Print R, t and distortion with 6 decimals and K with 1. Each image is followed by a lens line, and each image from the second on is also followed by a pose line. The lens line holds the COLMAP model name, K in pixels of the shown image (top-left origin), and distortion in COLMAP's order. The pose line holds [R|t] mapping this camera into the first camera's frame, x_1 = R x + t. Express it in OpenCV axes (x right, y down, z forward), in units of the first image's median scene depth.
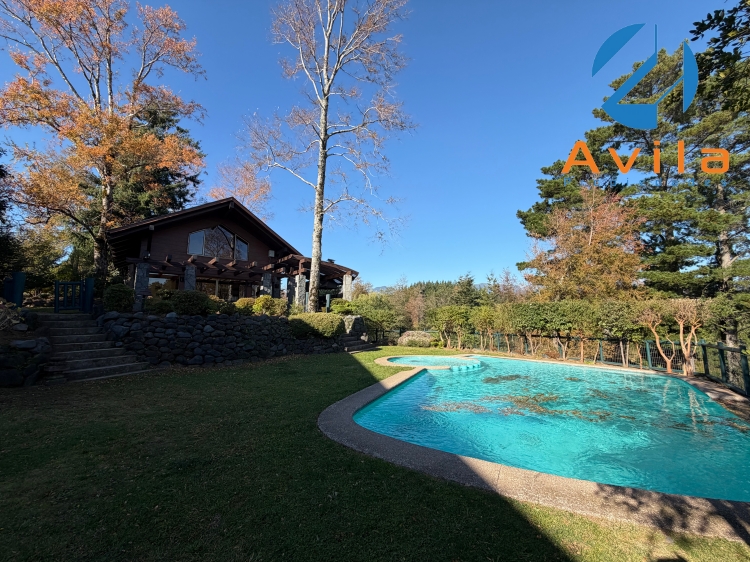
lens RADIAL K [[294.9, 0, 375.0], [0, 294.9, 281.0], [0, 0, 1]] dist [-0.000391, 0.000228]
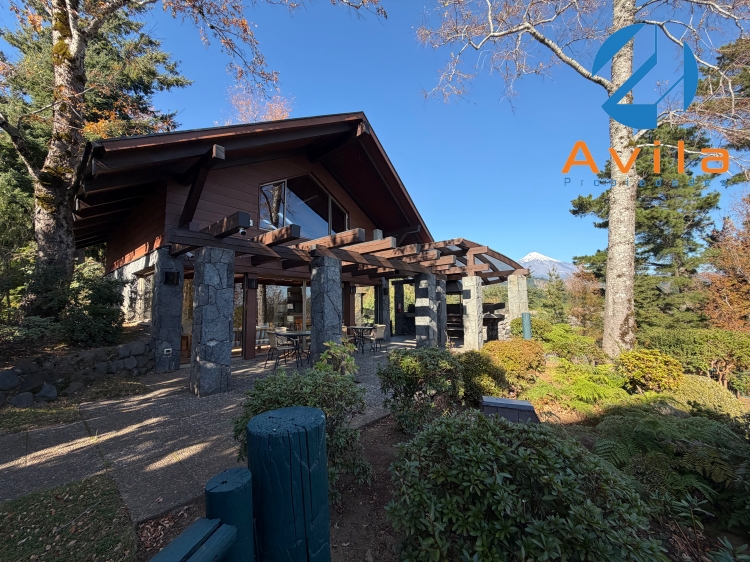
lens RADIAL K [[294.9, 0, 375.0], [0, 294.9, 281.0], [0, 0, 1]] dist [-0.000391, 0.000228]
pose [[0.986667, 0.008293, 0.162539, -0.586757], [-0.015442, 0.998965, 0.042773, -0.035588], [-0.162017, -0.044713, 0.985775, 0.560063]]
